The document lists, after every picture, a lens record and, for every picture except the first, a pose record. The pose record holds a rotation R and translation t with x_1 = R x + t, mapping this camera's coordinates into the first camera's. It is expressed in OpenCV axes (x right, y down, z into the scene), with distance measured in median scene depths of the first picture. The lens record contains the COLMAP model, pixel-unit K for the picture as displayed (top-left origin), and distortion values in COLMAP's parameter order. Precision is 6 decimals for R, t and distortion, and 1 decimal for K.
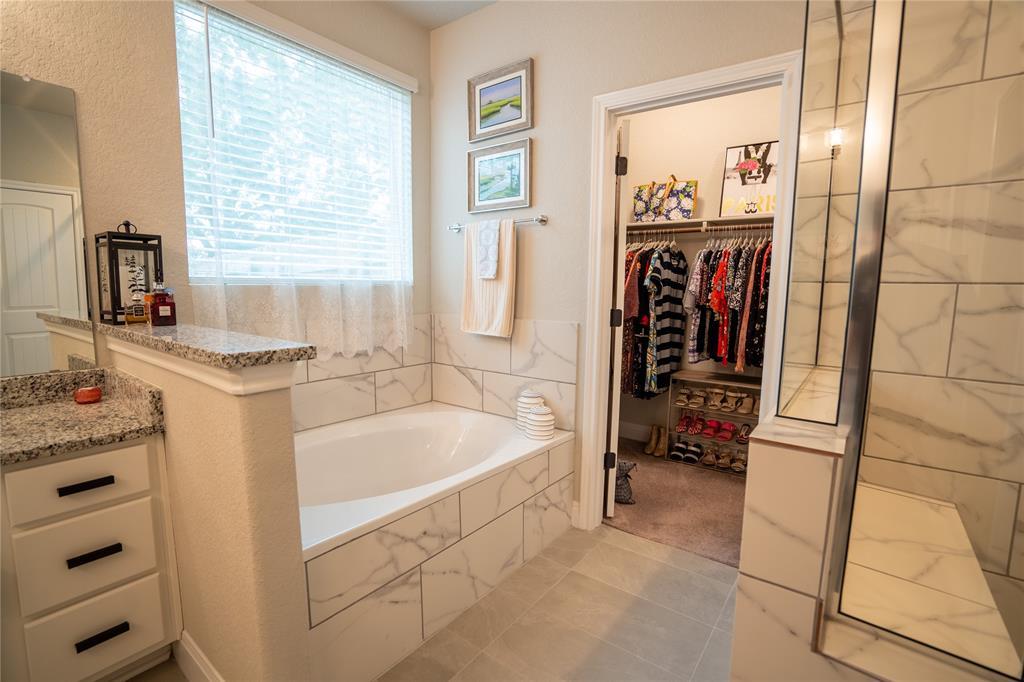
lens RADIAL K [[472.9, 0, 511.1], [0, 472.9, 343.8], [0, 0, 1]] dist [-0.047543, 0.014319]
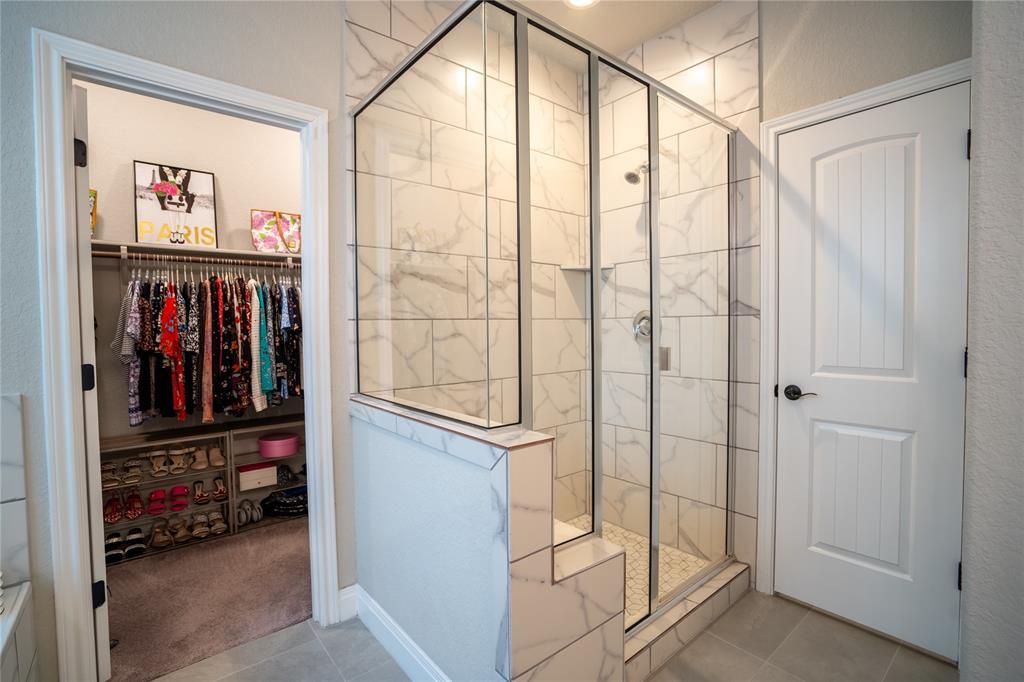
lens RADIAL K [[472.9, 0, 514.0], [0, 472.9, 342.6], [0, 0, 1]] dist [-0.047543, 0.014319]
pose [[0.226818, -0.054395, 0.972417, -0.208292], [0.132947, 0.990822, 0.024414, -0.030859], [-0.964821, 0.123742, 0.231968, 0.207279]]
